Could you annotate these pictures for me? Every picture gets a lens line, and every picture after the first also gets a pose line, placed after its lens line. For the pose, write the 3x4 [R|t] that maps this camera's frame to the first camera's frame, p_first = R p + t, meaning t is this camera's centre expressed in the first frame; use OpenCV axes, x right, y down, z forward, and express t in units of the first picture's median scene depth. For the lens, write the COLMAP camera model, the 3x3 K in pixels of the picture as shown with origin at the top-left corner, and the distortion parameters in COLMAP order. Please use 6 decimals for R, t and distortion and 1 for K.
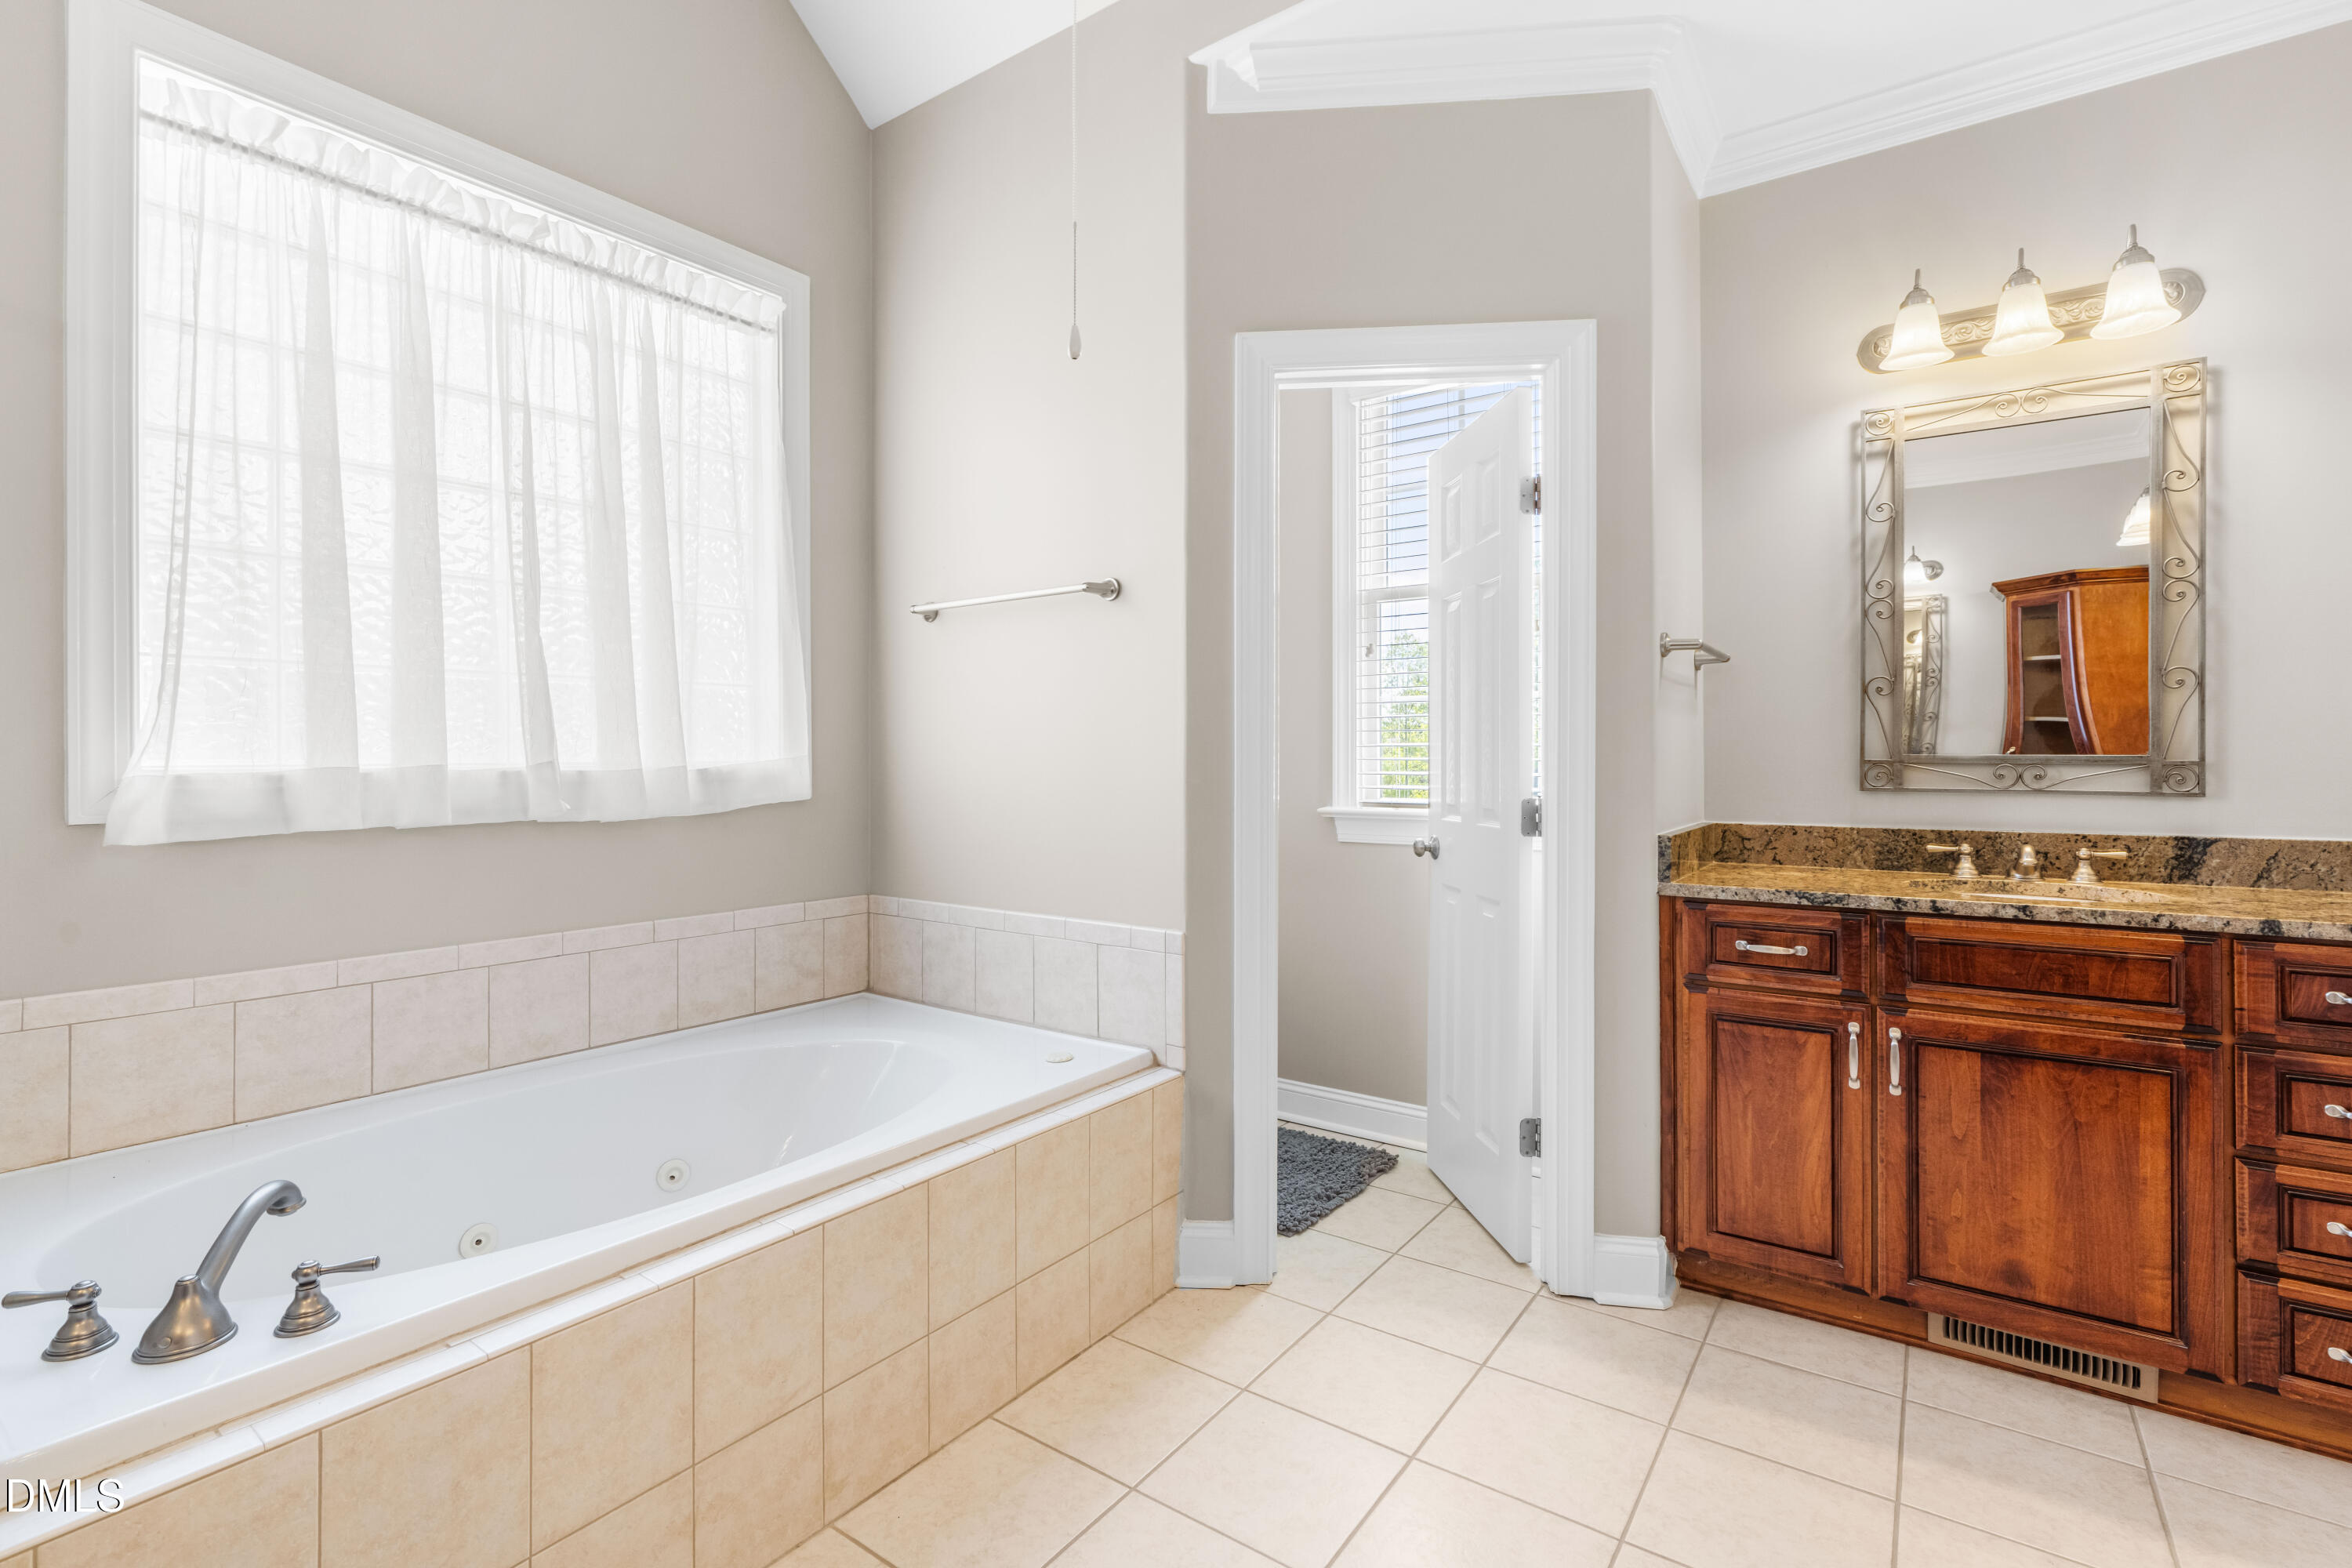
lens RADIAL K [[1064.2, 0, 1184.9], [0, 1064.2, 761.5], [0, 0, 1]] dist [-0.008418, 0.003466]
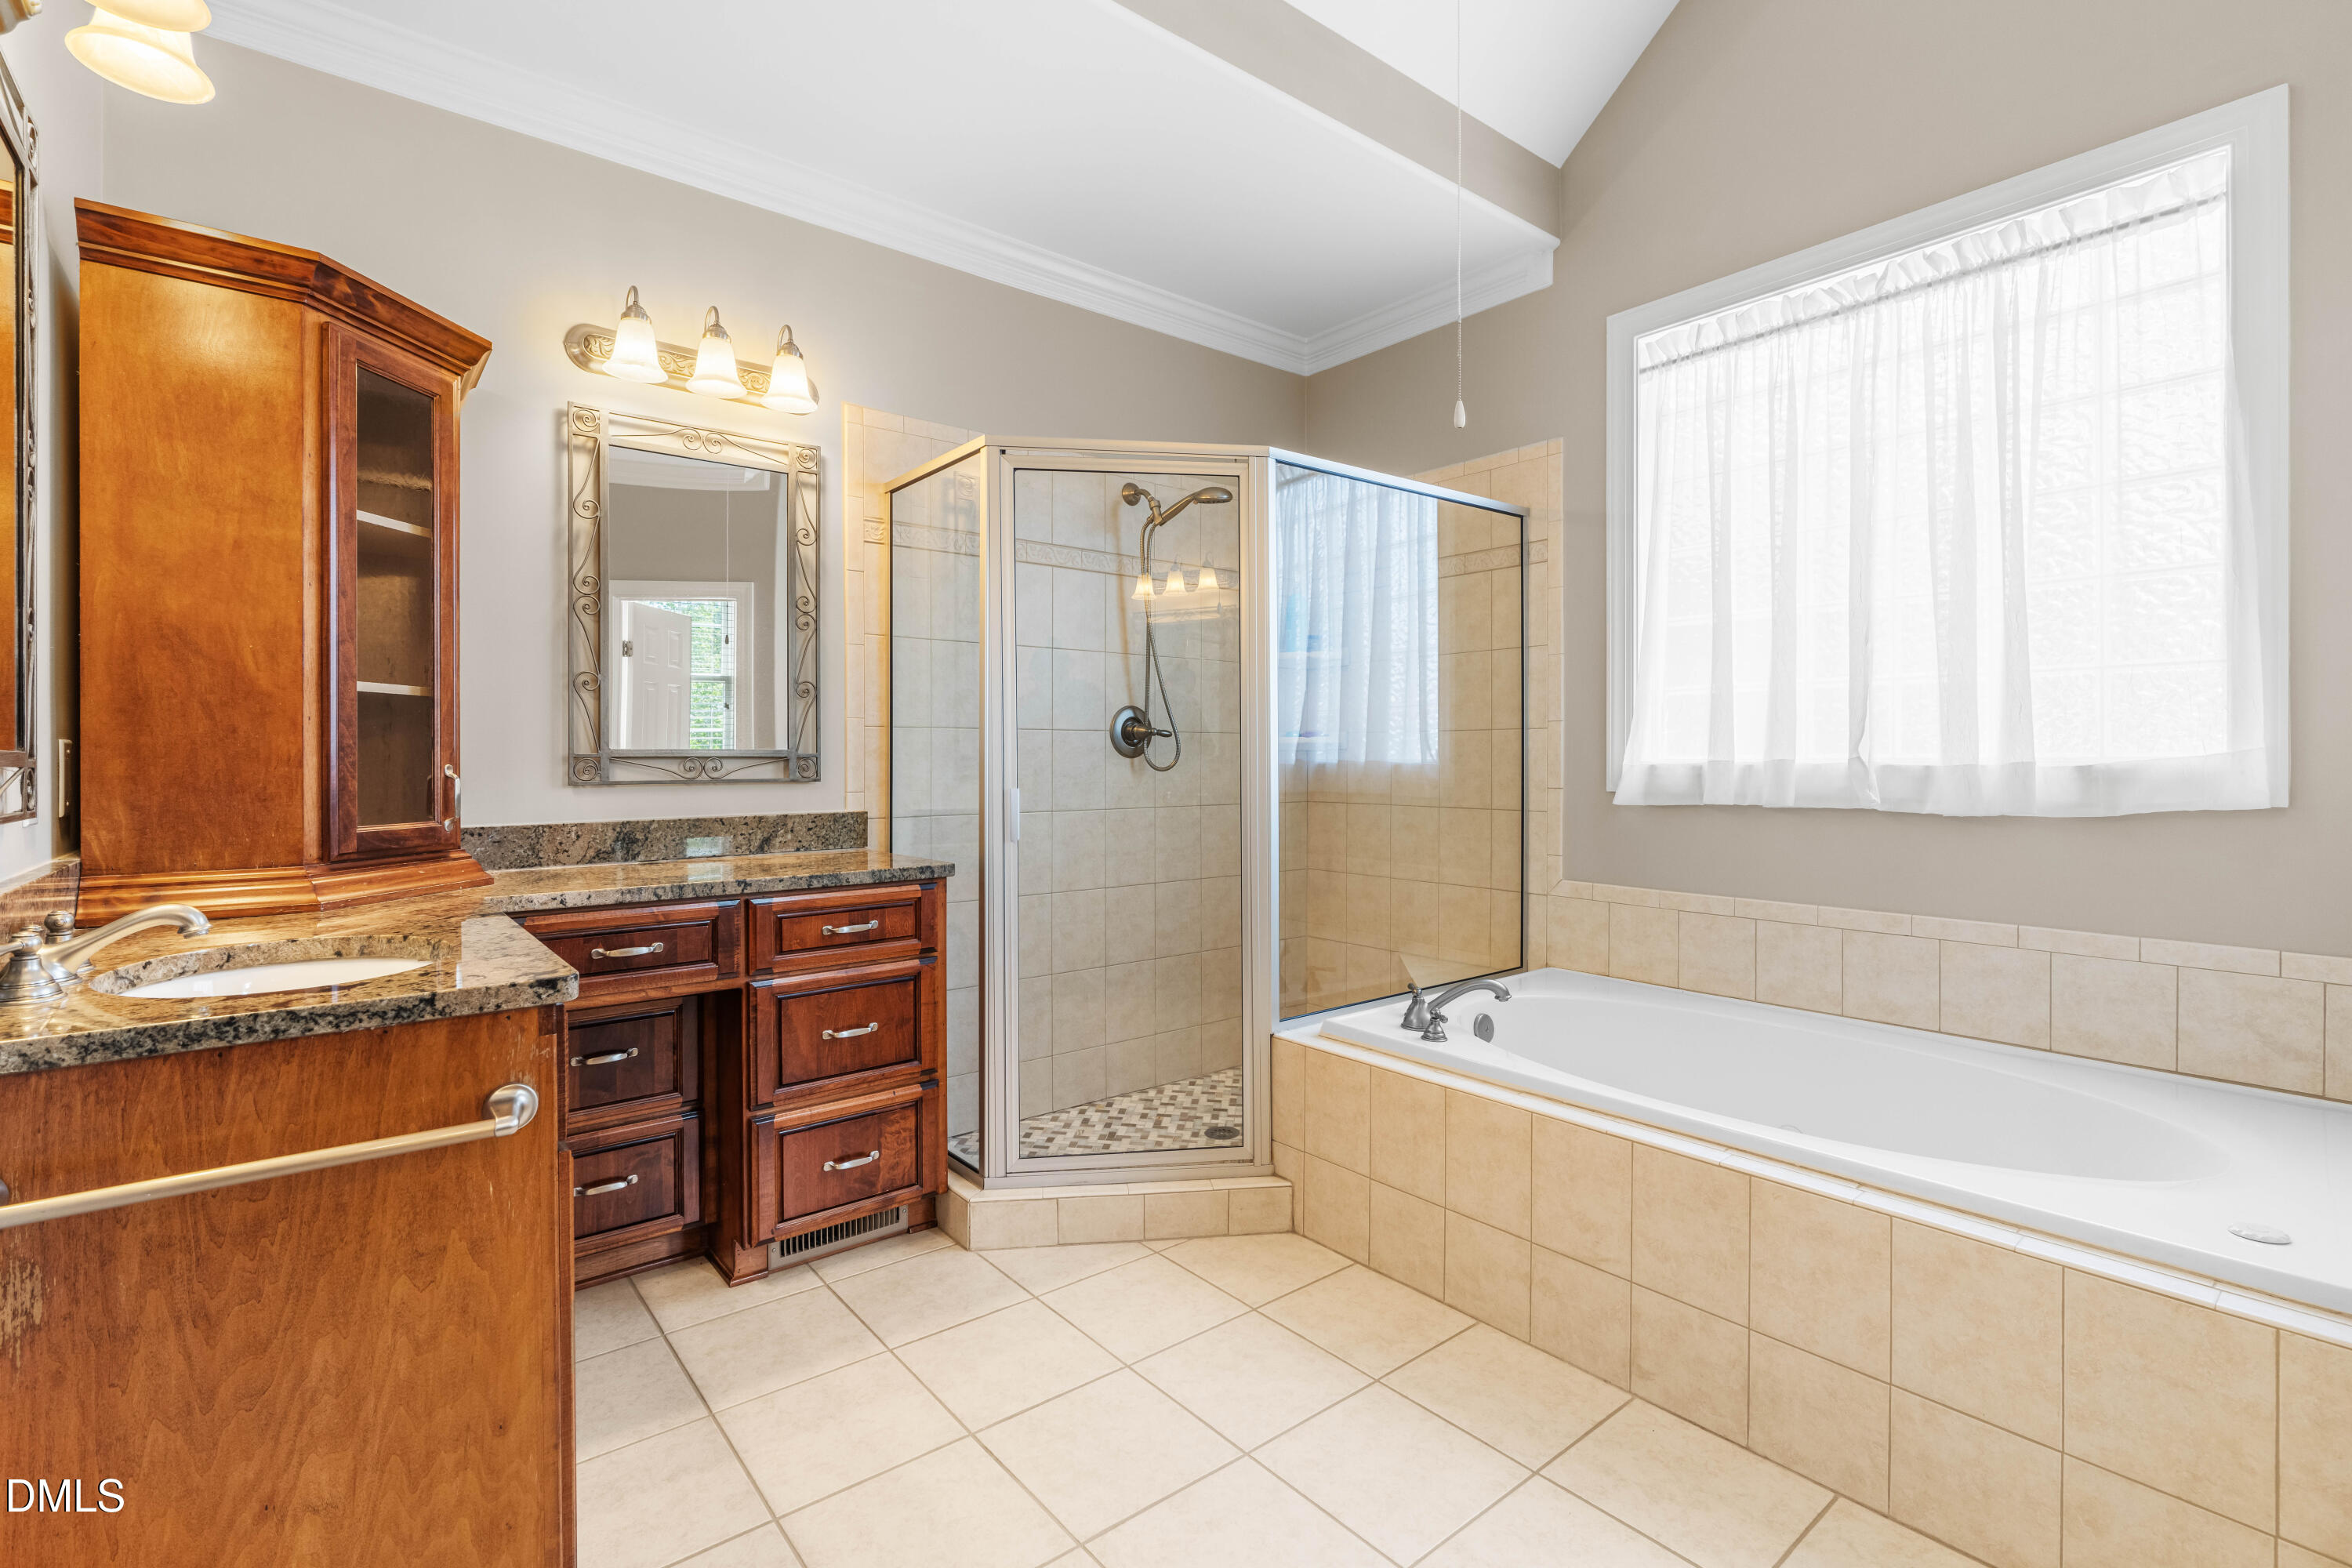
lens RADIAL K [[1064.2, 0, 1177.8], [0, 1064.2, 772.3], [0, 0, 1]] dist [-0.008418, 0.003466]
pose [[-0.255427, 0.012638, -0.966746, 0.692741], [-0.003354, 0.999897, 0.013958, 0.003458], [0.966823, 0.006808, -0.255358, 0.593669]]
